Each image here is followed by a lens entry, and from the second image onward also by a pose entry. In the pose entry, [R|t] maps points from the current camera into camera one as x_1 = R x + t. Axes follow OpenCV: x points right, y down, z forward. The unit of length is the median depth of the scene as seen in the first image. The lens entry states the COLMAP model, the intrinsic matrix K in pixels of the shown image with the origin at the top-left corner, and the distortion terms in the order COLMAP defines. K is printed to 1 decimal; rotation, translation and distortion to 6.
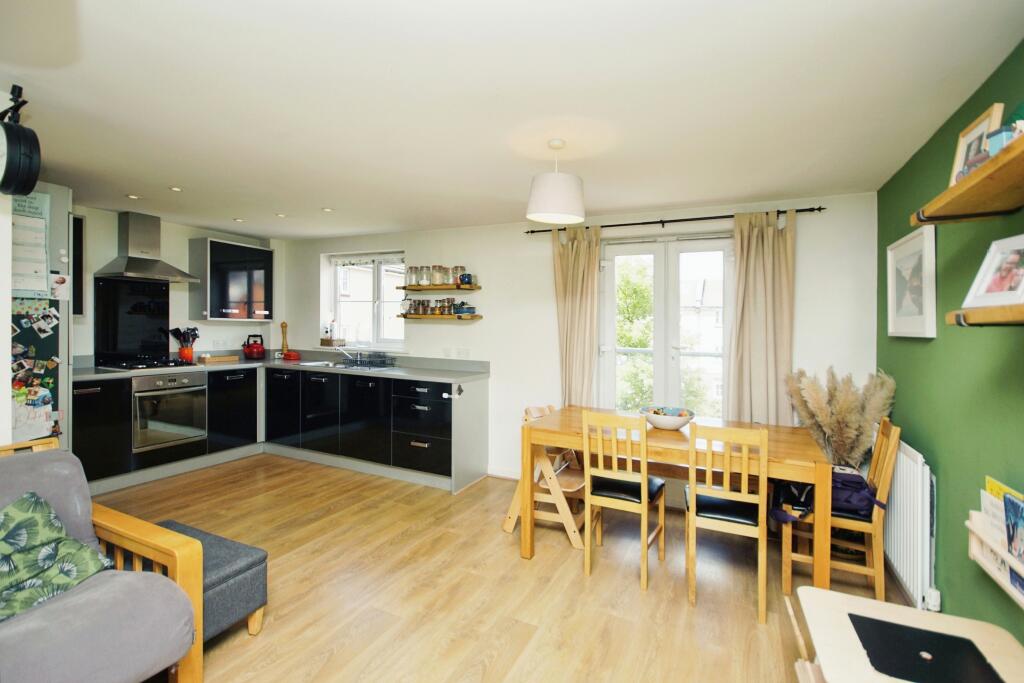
lens RADIAL K [[482.5, 0, 512.0], [0, 482.5, 341.5], [0, 0, 1]] dist [-0.000990, -0.000287]
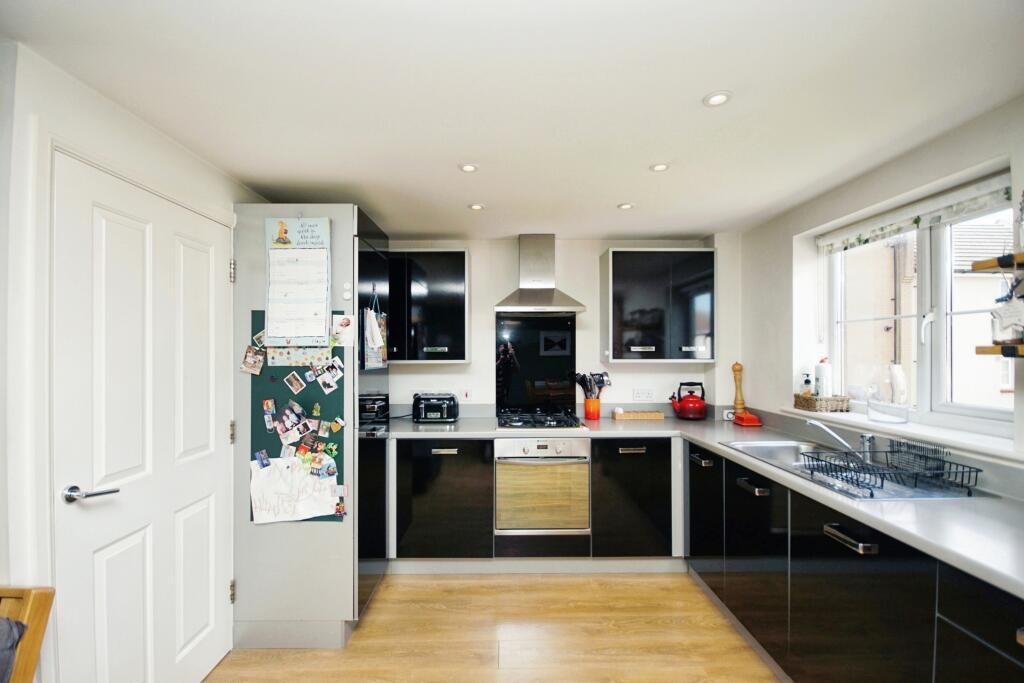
lens RADIAL K [[439.0, 0, 509.4], [0, 439.0, 356.7], [0, 0, 1]] dist [-0.000549, -0.000384]
pose [[0.418899, -0.011276, -0.907963, -0.107332], [-0.017432, 0.999639, -0.020457, -0.039416], [0.907865, 0.024397, 0.418551, 0.626471]]
